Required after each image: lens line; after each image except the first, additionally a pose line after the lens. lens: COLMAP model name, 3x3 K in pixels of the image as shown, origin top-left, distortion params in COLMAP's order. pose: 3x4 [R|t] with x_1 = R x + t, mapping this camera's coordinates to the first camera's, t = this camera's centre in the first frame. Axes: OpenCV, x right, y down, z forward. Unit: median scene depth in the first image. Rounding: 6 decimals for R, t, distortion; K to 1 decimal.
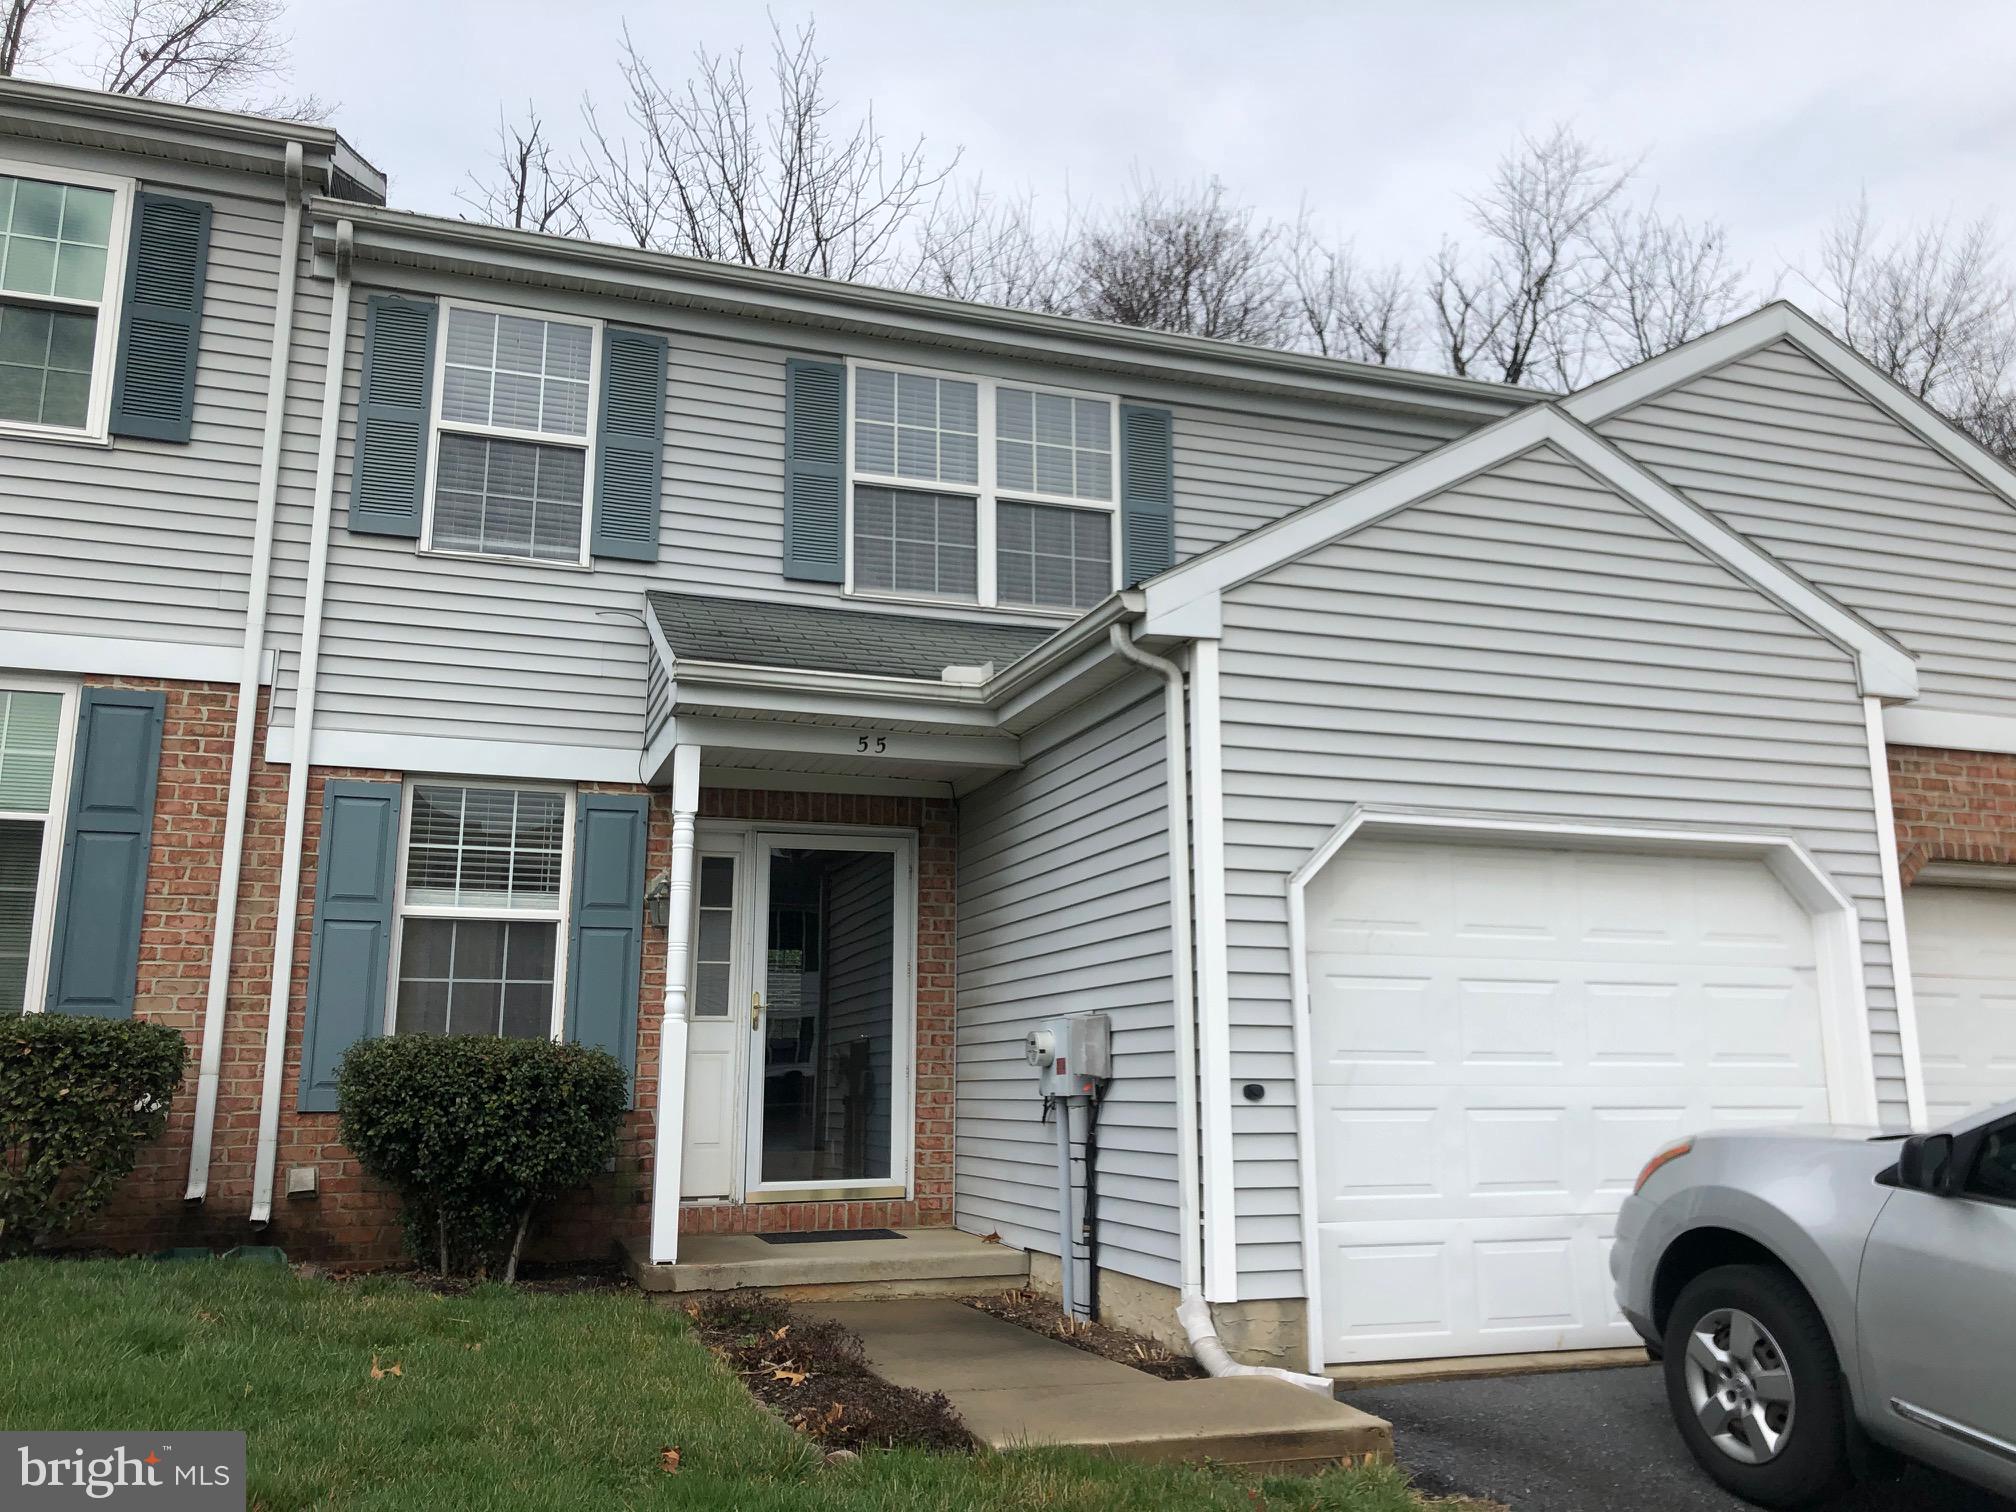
lens RADIAL K [[1656.4, 0, 1045.7], [0, 1656.4, 744.2], [0, 0, 1]] dist [0.015246, 0.004752]
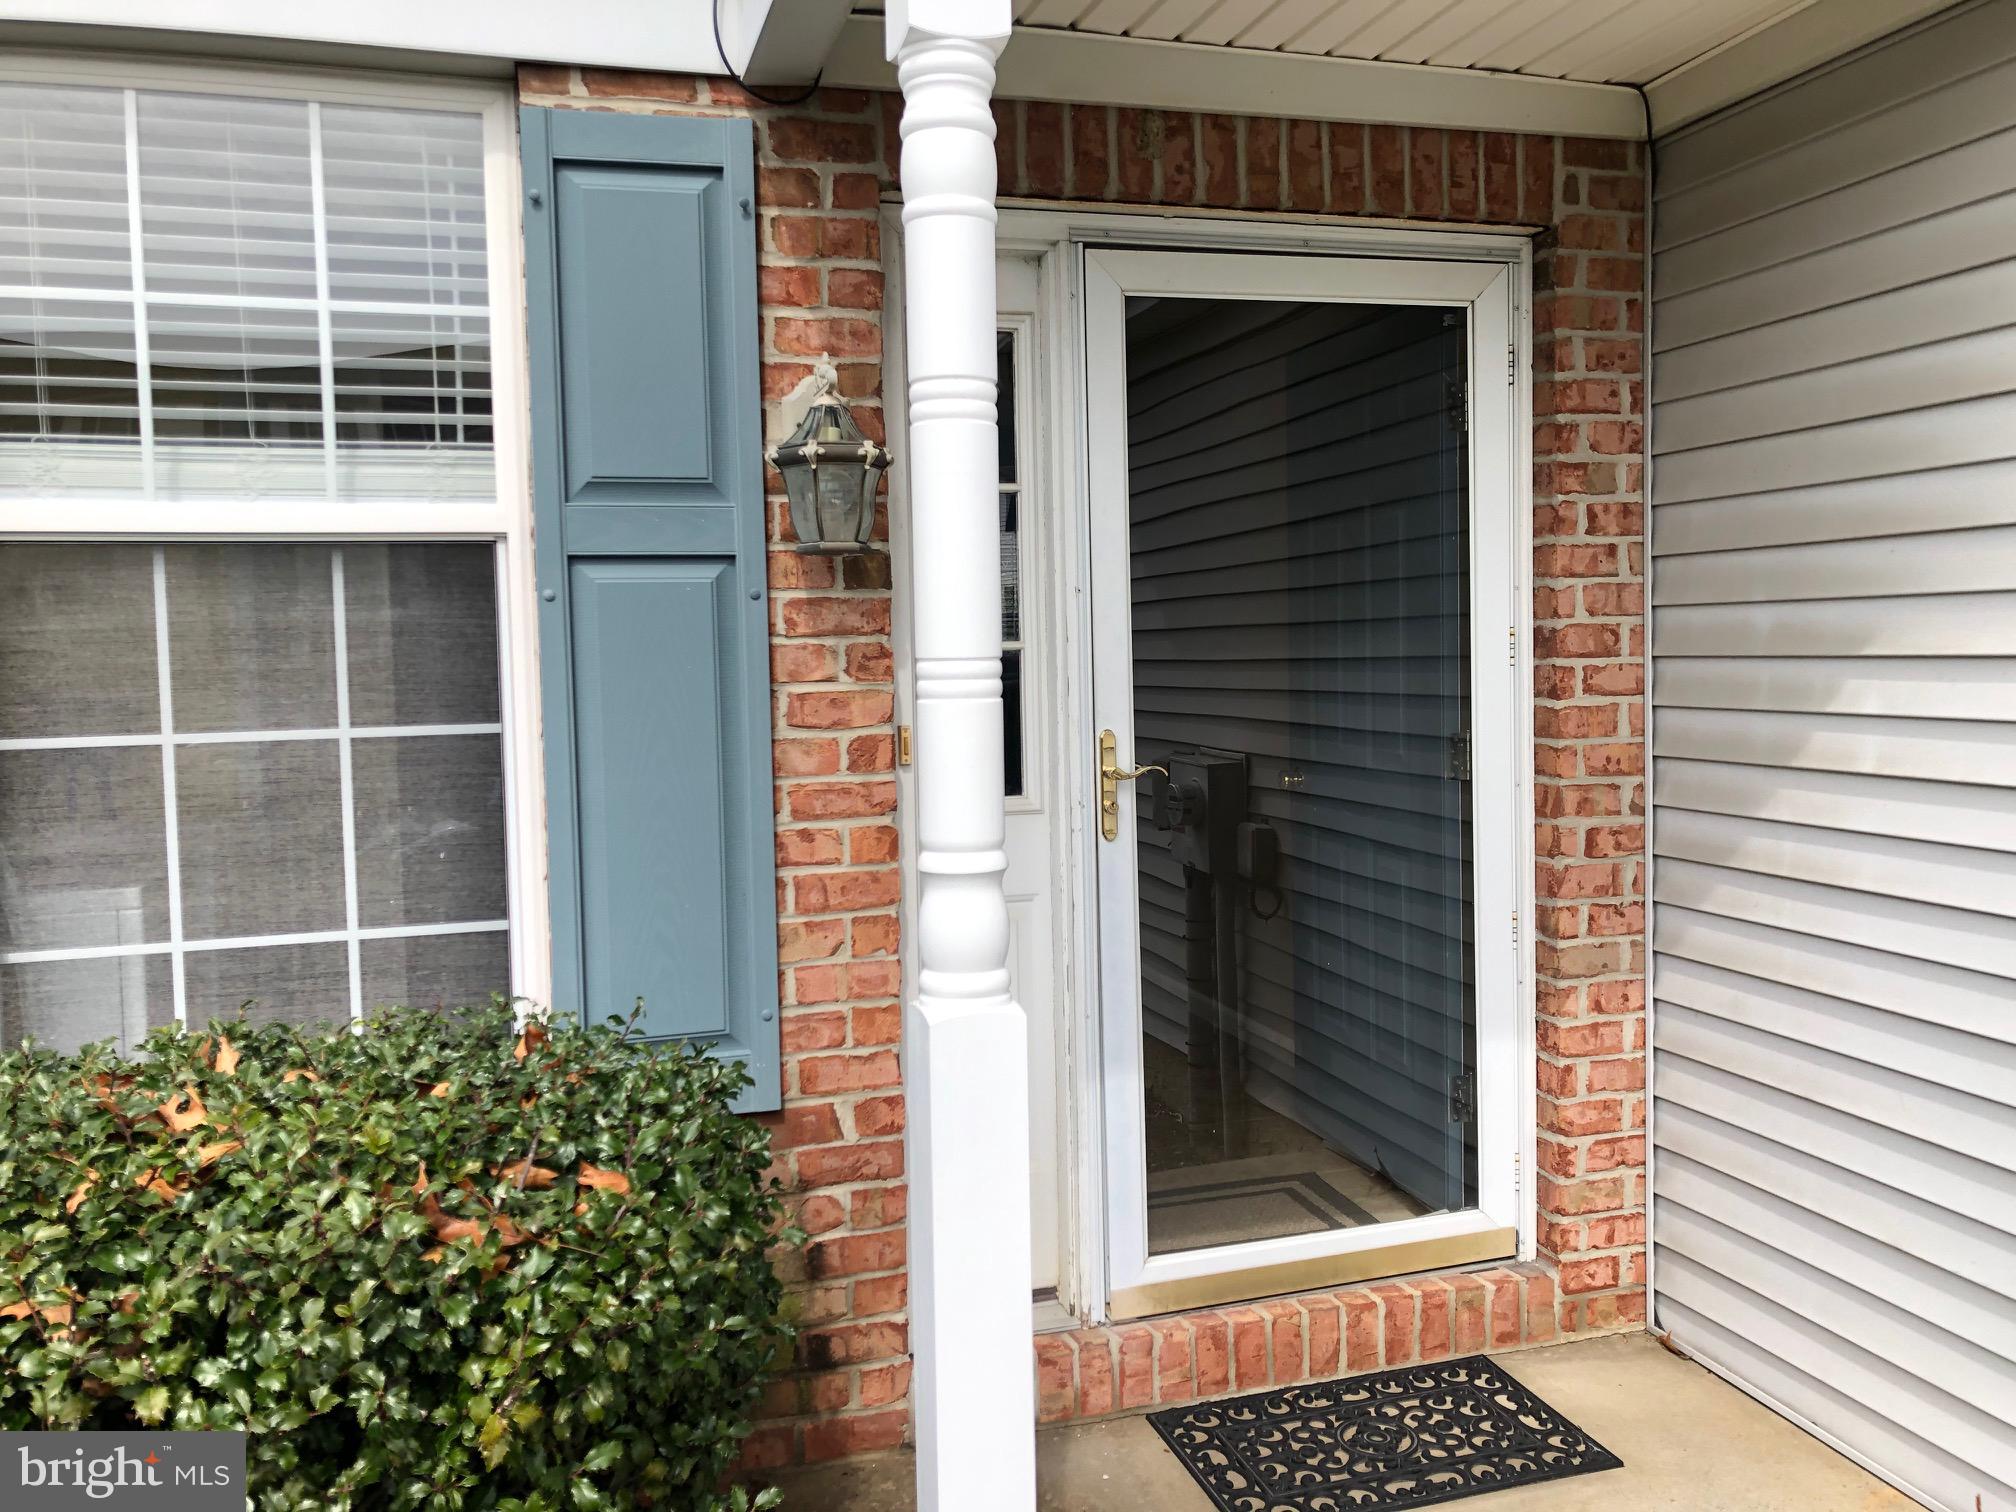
lens RADIAL K [[1673.2, 0, 1064.3], [0, 1673.2, 731.7], [0, 0, 1]] dist [0.111374, -0.289547]
pose [[0.999180, -0.017873, -0.036322, -0.182277], [0.026433, 0.967630, 0.250983, 0.067381], [0.030661, -0.251738, 0.967310, 0.710268]]
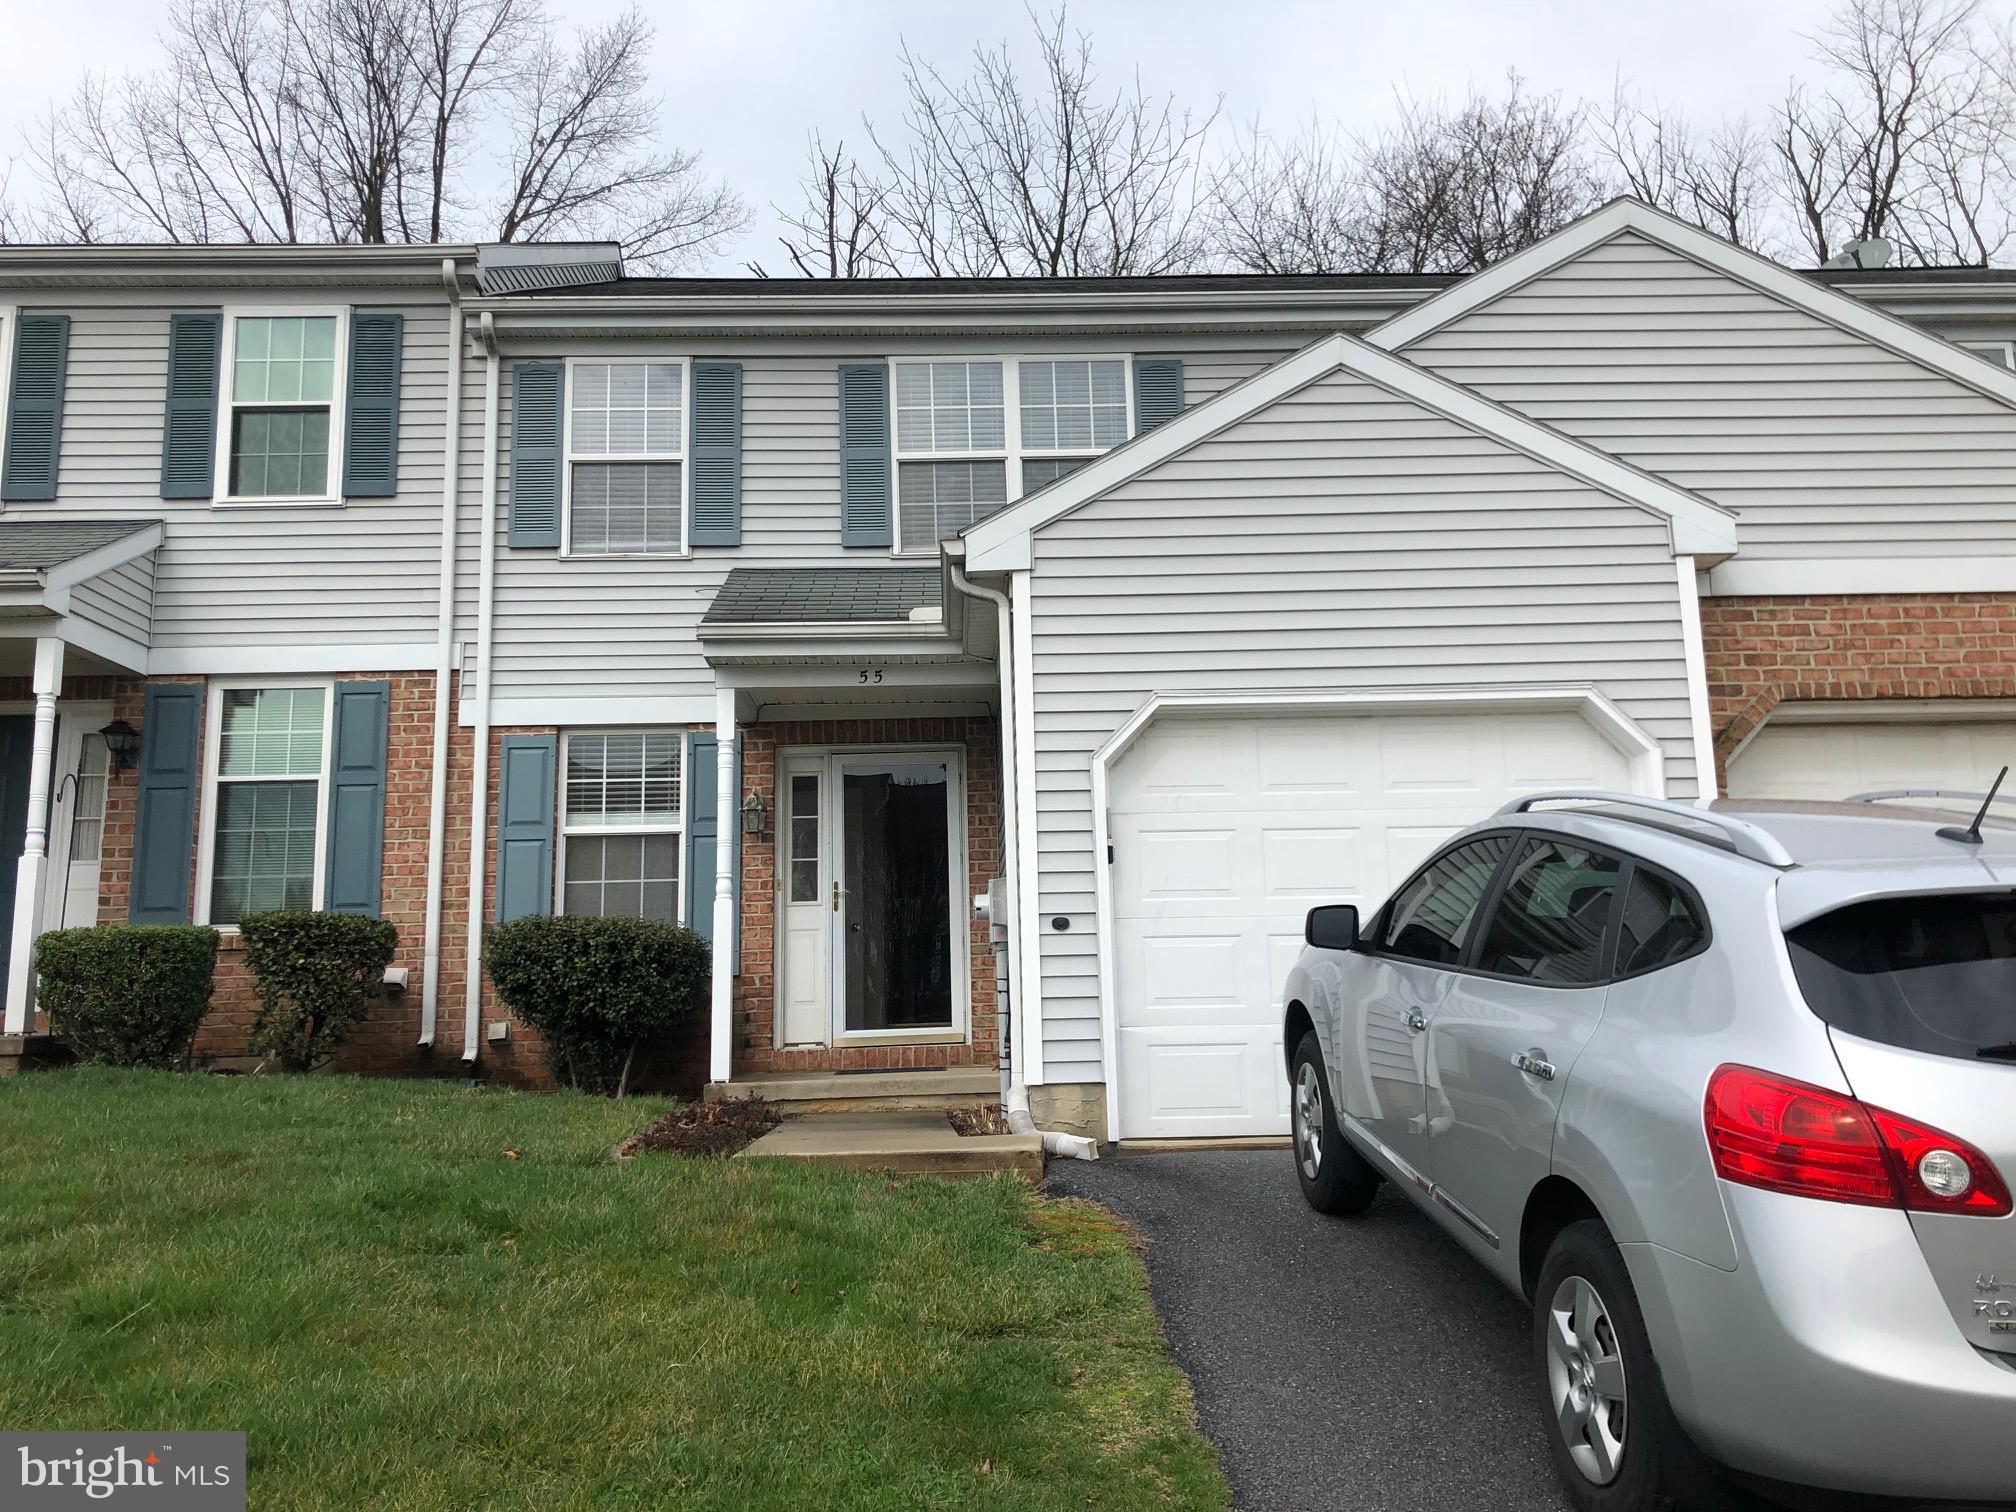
lens RADIAL K [[1673.2, 0, 1064.3], [0, 1673.2, 731.7], [0, 0, 1]] dist [0.111374, -0.289547]
pose [[0.955572, -0.074137, -0.285281, 0.382992], [0.082855, 0.996388, 0.018595, 0.029747], [0.282872, -0.041406, 0.958264, -0.169915]]
